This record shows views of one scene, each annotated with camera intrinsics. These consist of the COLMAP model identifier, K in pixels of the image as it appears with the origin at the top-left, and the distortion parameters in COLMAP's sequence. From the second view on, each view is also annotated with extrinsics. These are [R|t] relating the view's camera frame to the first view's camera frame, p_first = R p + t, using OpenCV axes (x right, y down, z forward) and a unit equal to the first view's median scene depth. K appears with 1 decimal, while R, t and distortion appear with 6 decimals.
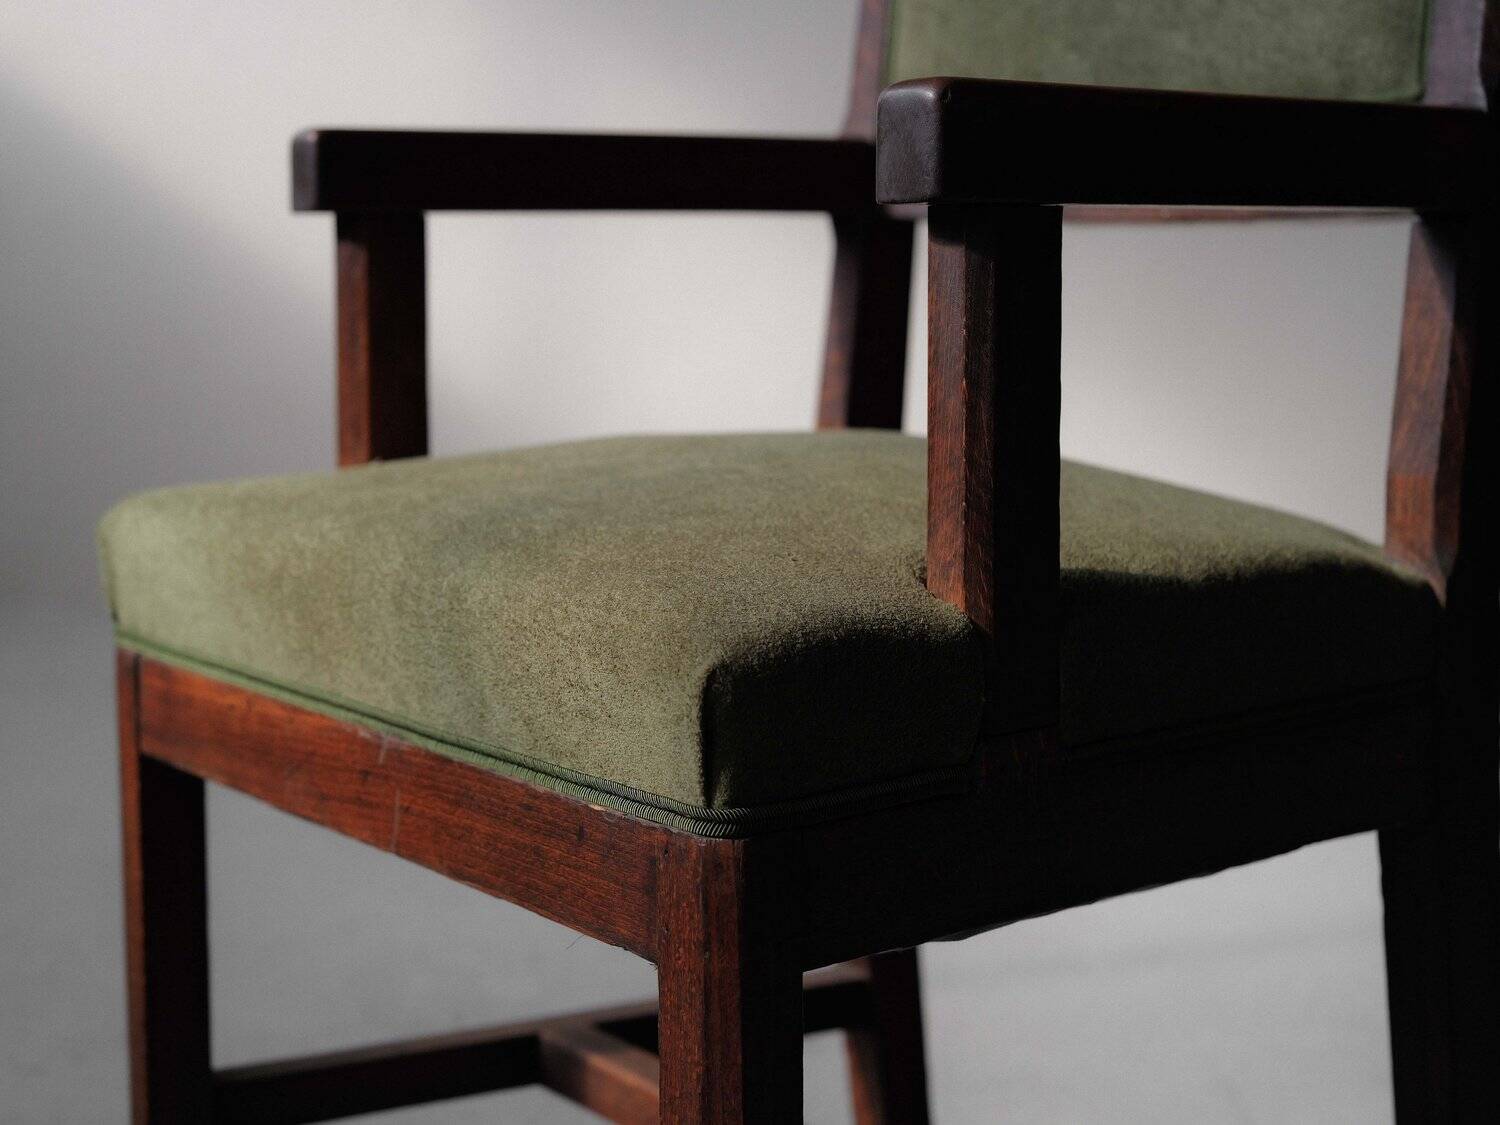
lens RADIAL K [[2724.0, 0, 750.0], [0, 2724.0, 562.5], [0, 0, 1]] dist [0.063810, 0.150692]
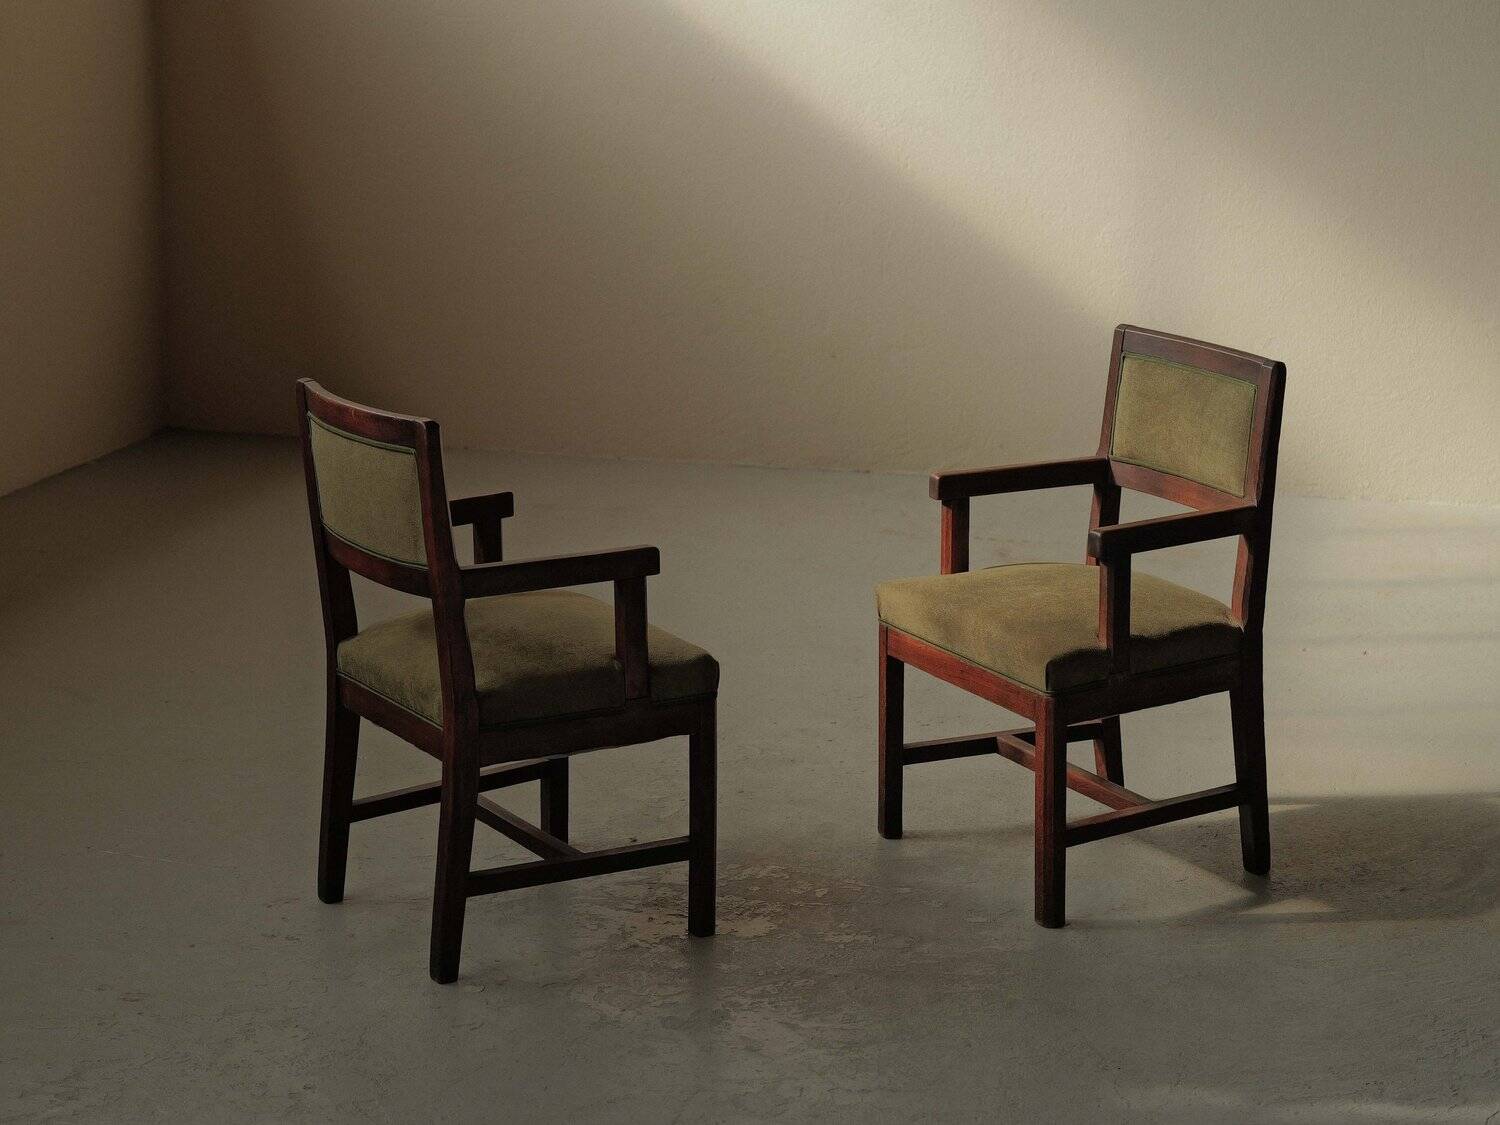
lens RADIAL K [[2724.0, 0, 750.0], [0, 2724.0, 562.5], [0, 0, 1]] dist [0.063810, 0.150692]
pose [[0.991506, 0.022712, -0.128064, 0.054170], [-0.009283, 0.994482, 0.104496, -0.452886], [0.129730, -0.102420, 0.986246, -2.709398]]
